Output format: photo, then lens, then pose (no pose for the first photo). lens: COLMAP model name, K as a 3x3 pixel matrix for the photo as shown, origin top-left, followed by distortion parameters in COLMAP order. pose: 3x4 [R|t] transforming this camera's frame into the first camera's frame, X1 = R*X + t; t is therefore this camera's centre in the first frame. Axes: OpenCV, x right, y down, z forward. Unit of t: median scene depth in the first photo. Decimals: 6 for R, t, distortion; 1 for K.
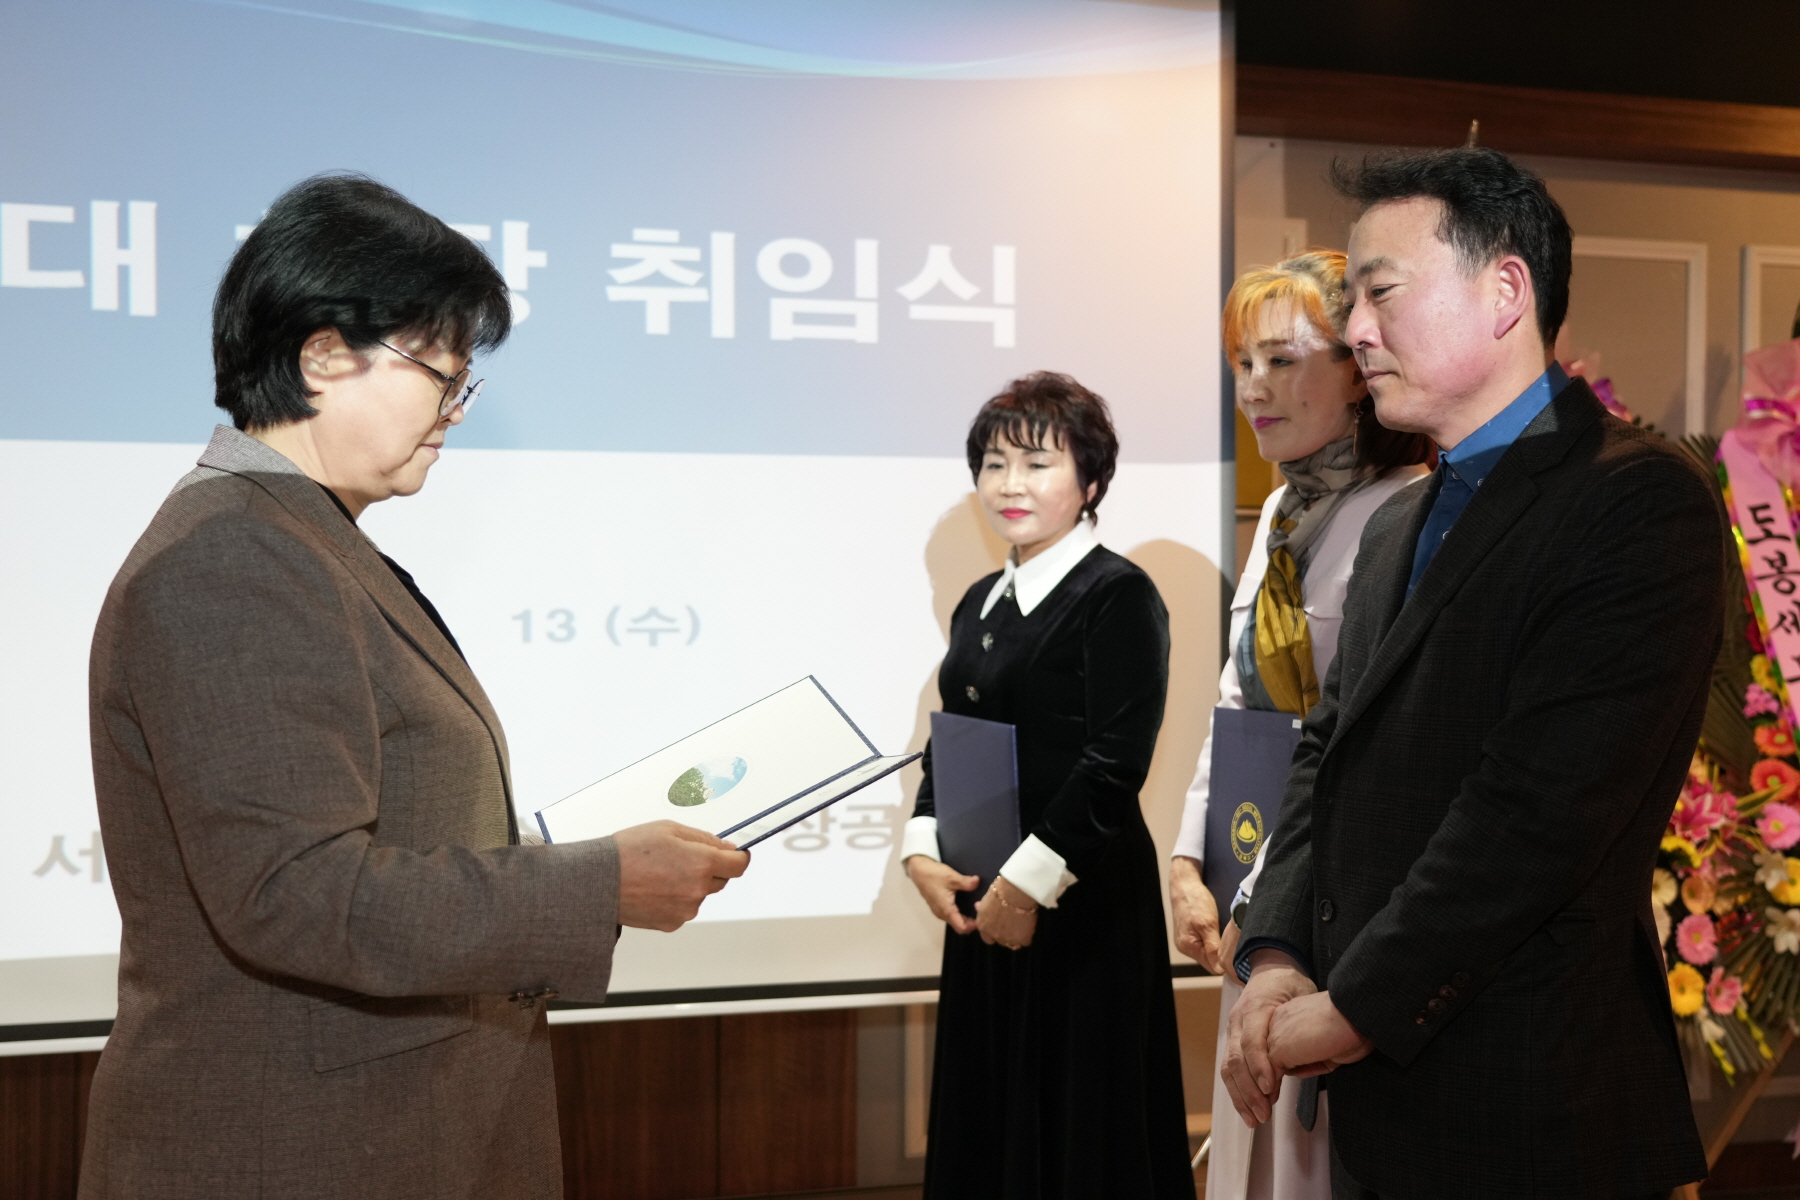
lens RADIAL K [[1837.7, 0, 905.8], [0, 1837.7, 615.6], [0, 0, 1]] dist [0.043459, 0.000000]
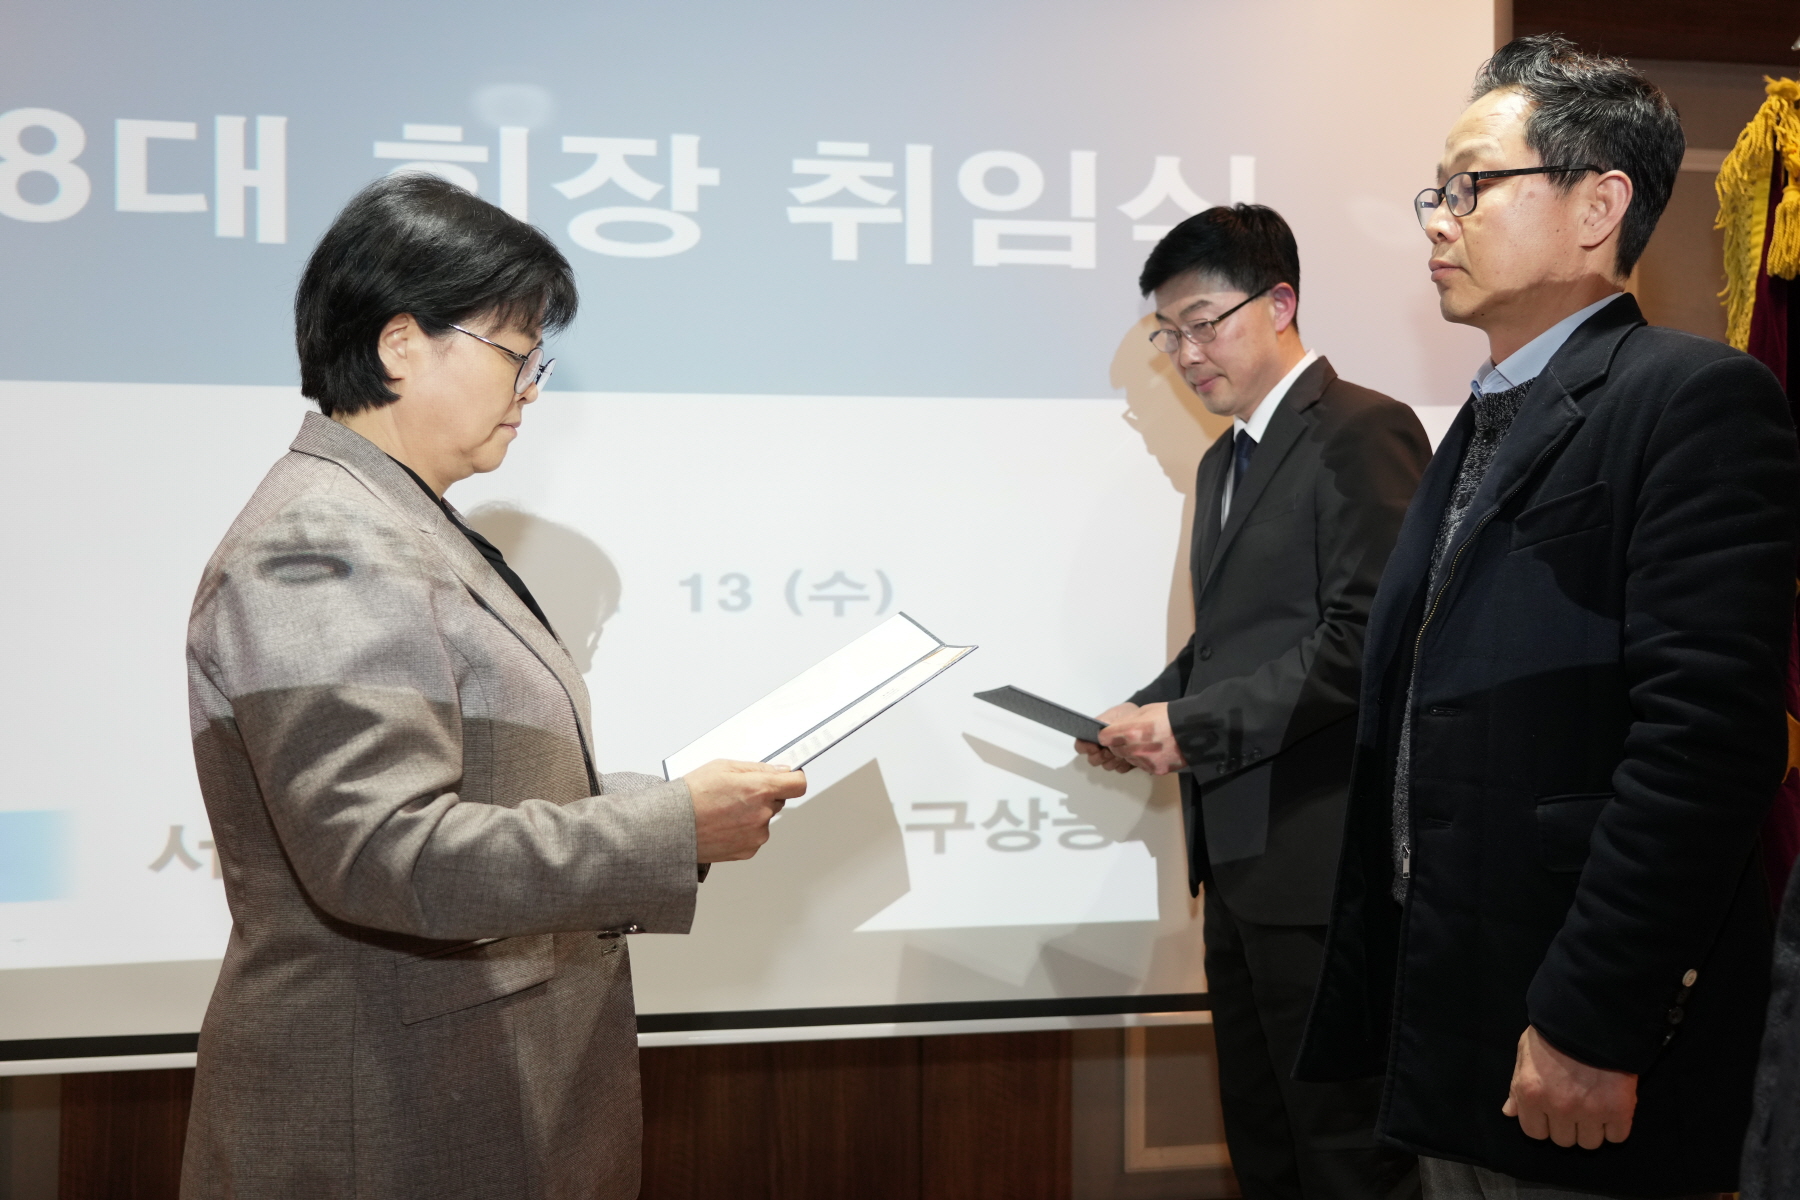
lens RADIAL K [[1695.1, 0, 958.0], [0, 1695.1, 587.1], [0, 0, 1]] dist [0.034059, 0.000000]
pose [[0.995785, 0.001050, -0.091709, -0.006518], [-0.001250, 0.999997, -0.002123, 0.004556], [0.091706, 0.002229, 0.995784, 0.198864]]
